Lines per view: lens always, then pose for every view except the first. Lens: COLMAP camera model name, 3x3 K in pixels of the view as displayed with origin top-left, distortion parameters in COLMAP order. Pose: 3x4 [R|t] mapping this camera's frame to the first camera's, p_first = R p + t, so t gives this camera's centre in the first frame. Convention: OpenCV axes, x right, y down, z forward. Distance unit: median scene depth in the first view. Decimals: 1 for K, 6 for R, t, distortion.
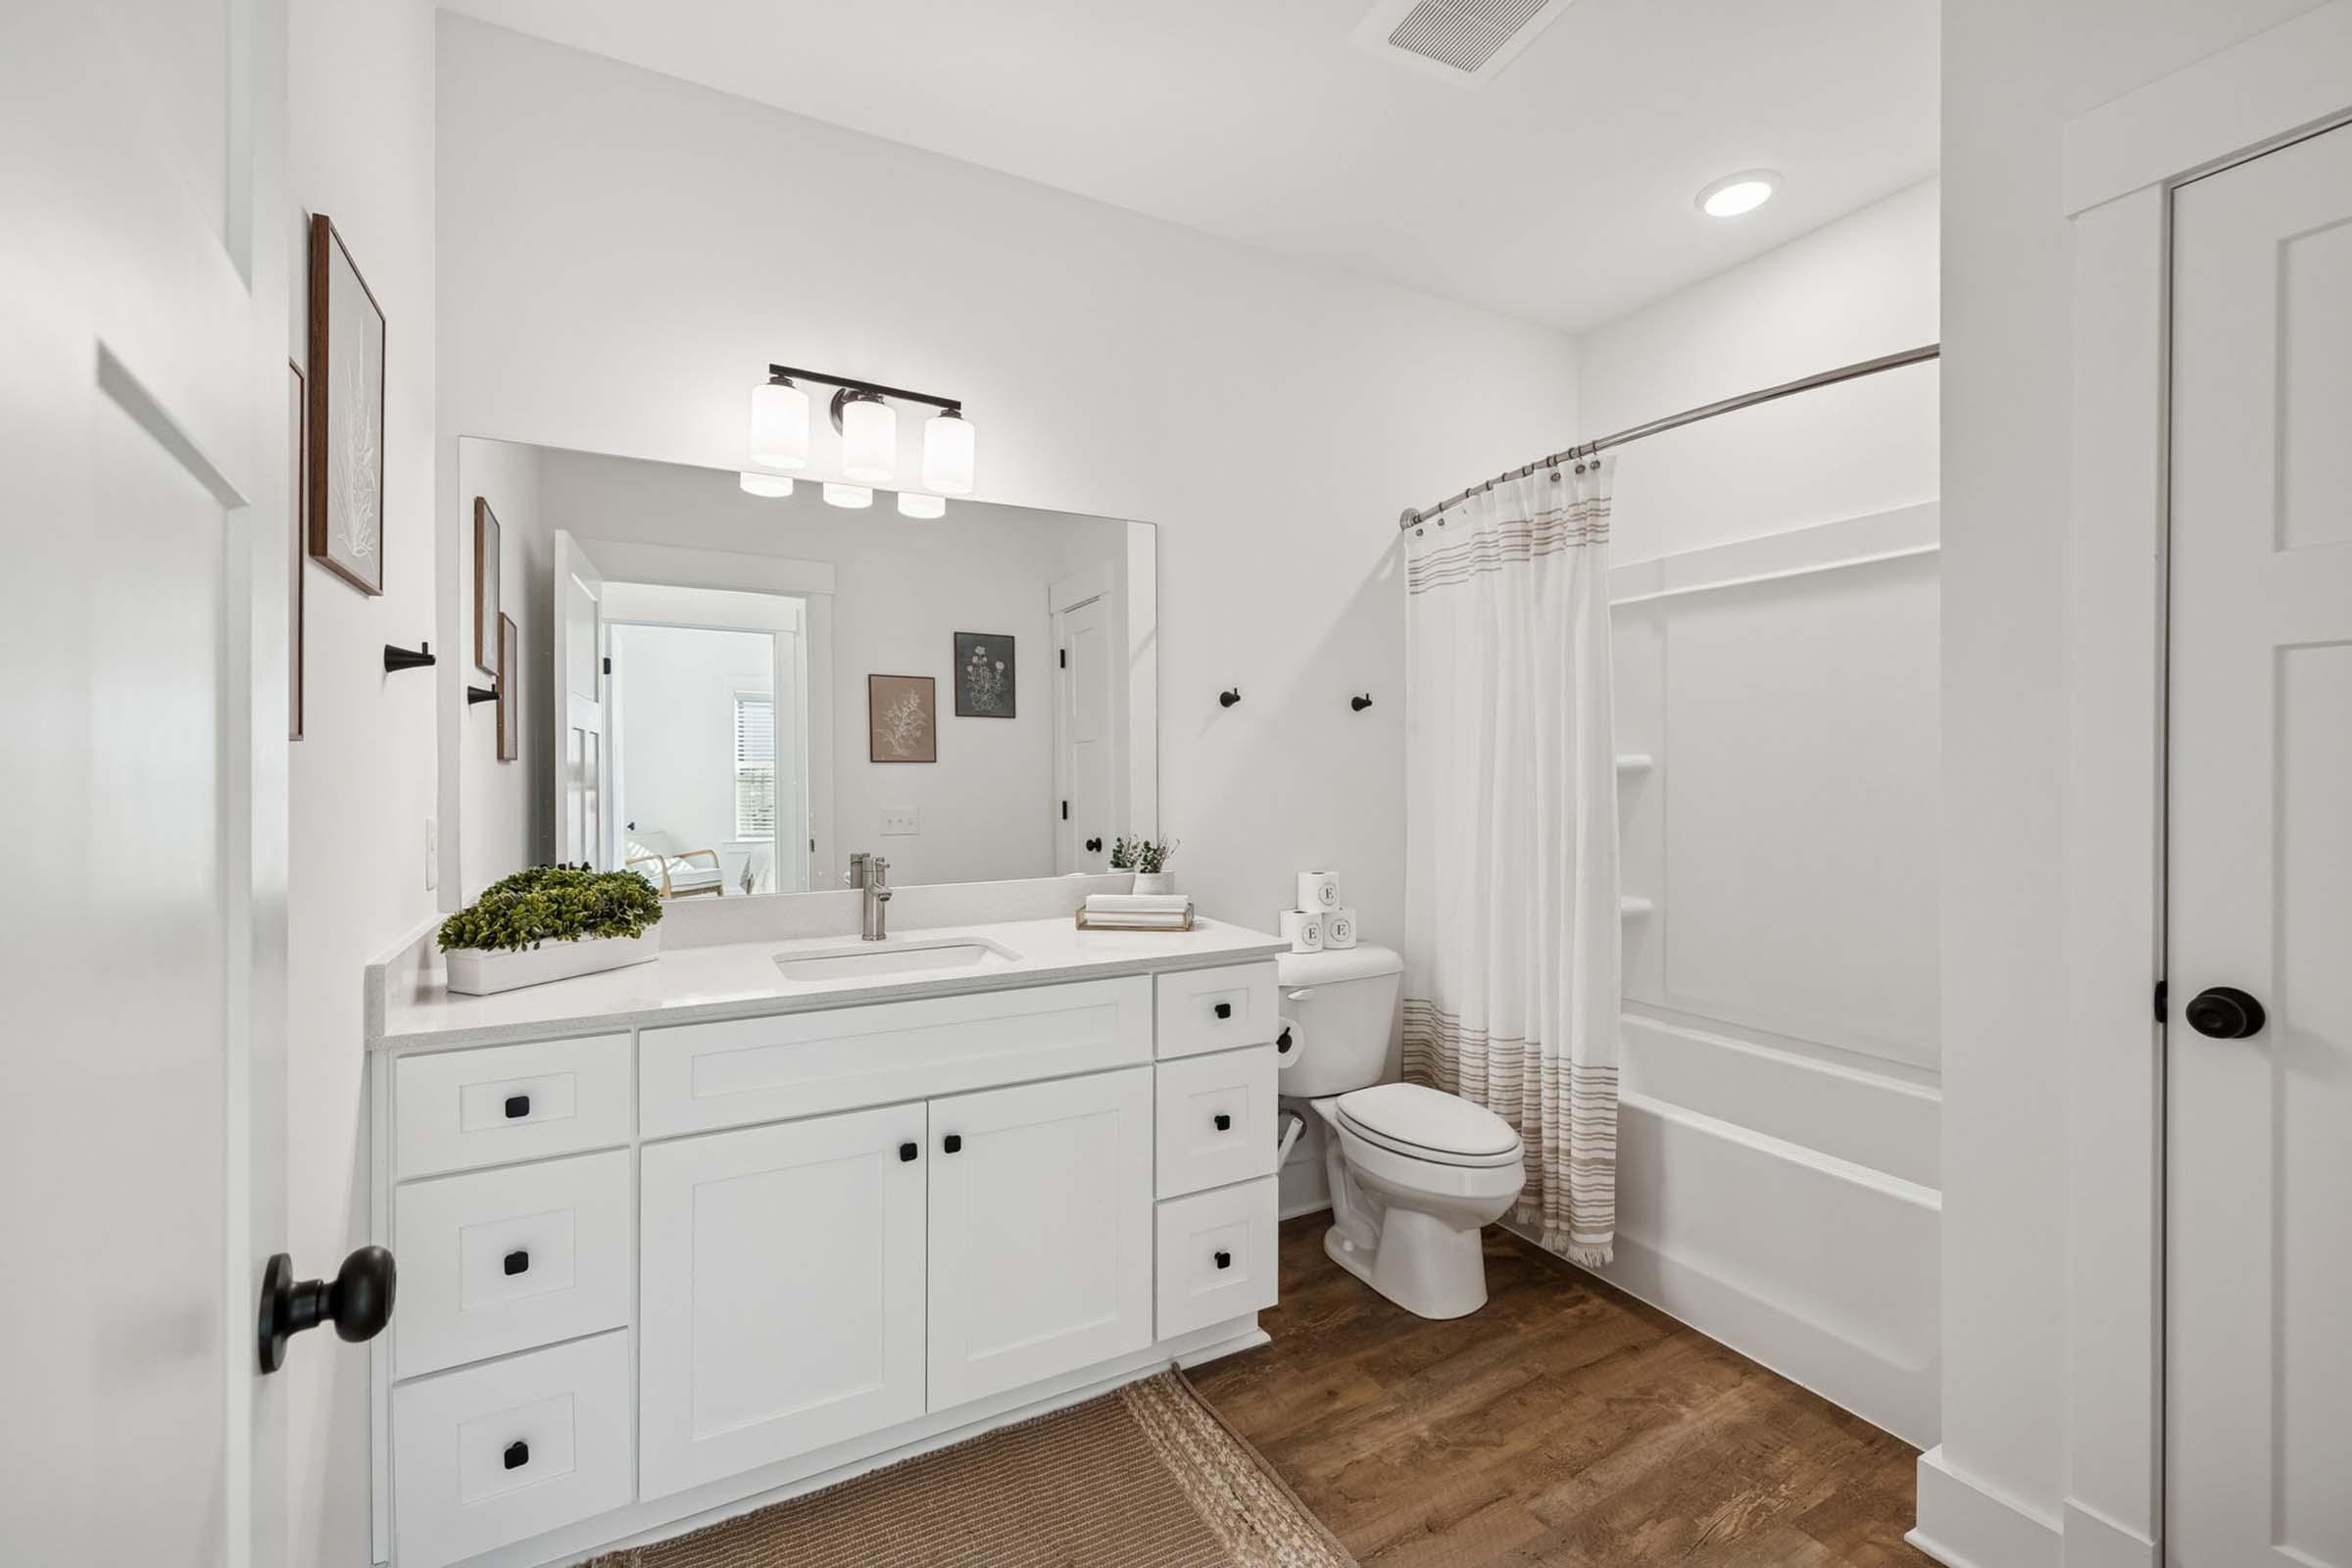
lens RADIAL K [[1002.1, 0, 1176.4], [0, 1002.1, 777.1], [0, 0, 1]] dist [0.001237, -0.000093]
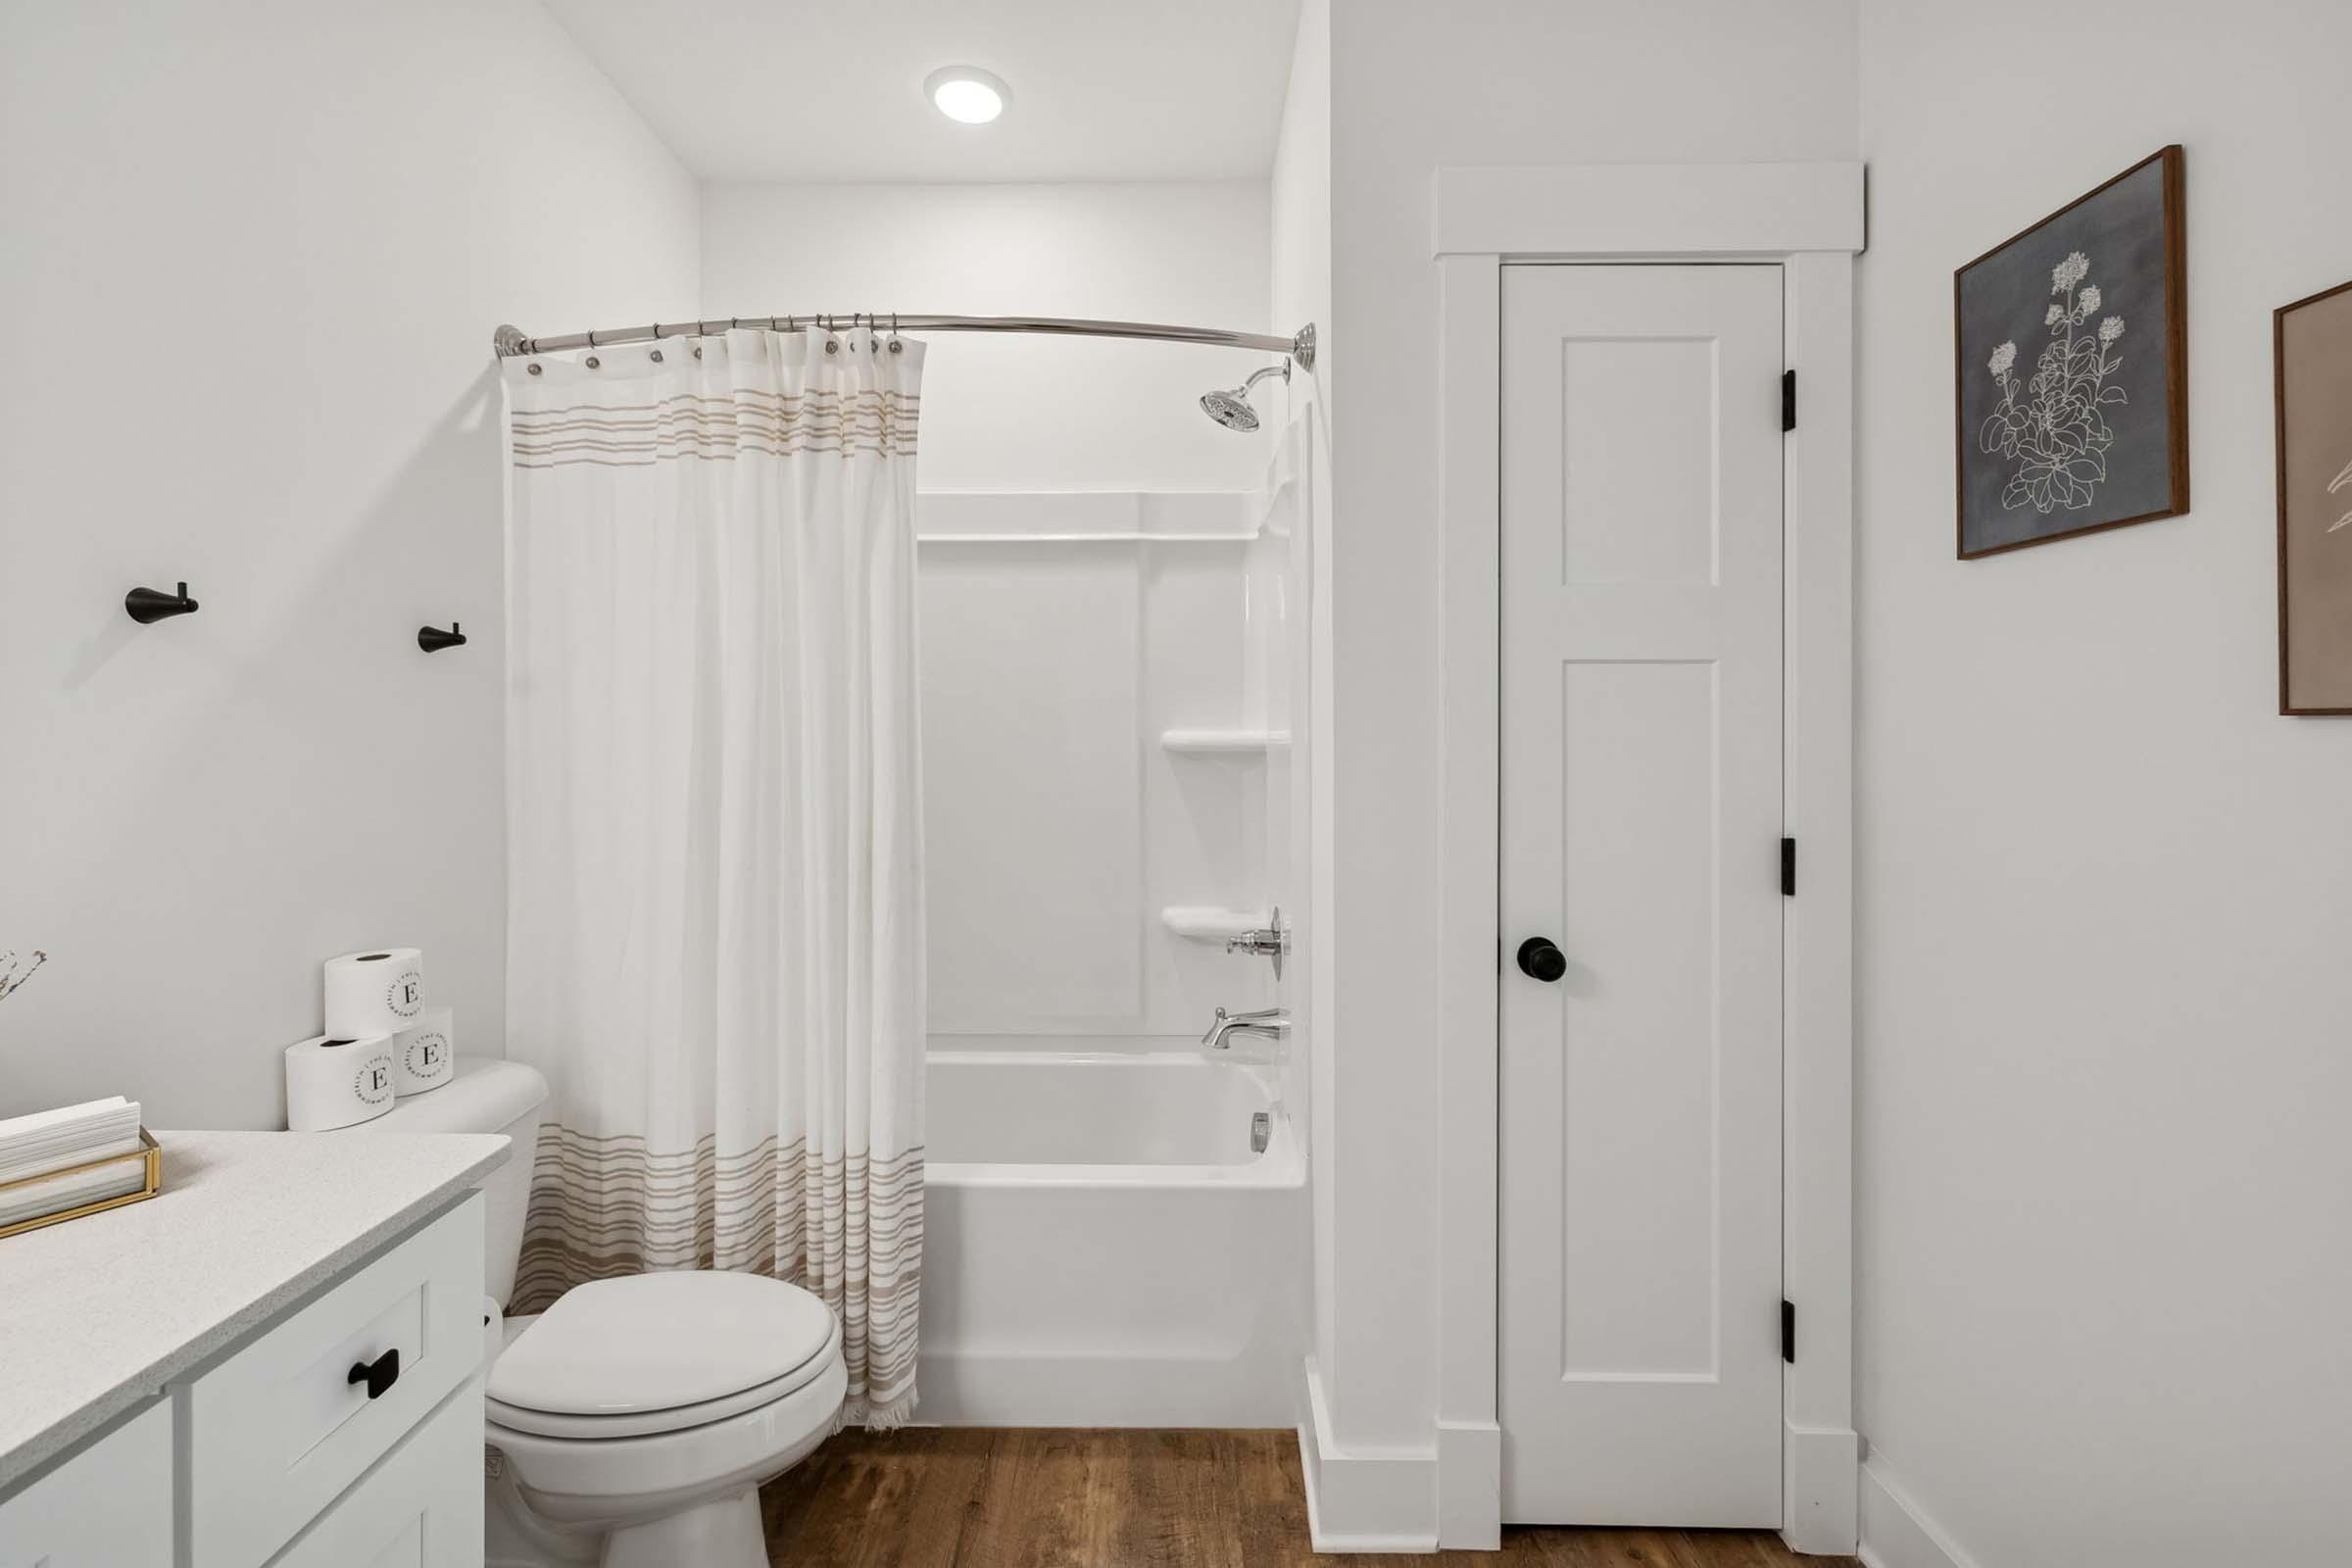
lens RADIAL K [[1002.1, 0, 1199.5], [0, 1002.1, 739.4], [0, 0, 1]] dist [0.001237, -0.000093]
pose [[0.491081, -0.002906, 0.871109, -0.121790], [0.004757, 0.999988, 0.000654, -0.019084], [-0.871101, 0.003822, 0.491089, 0.437545]]
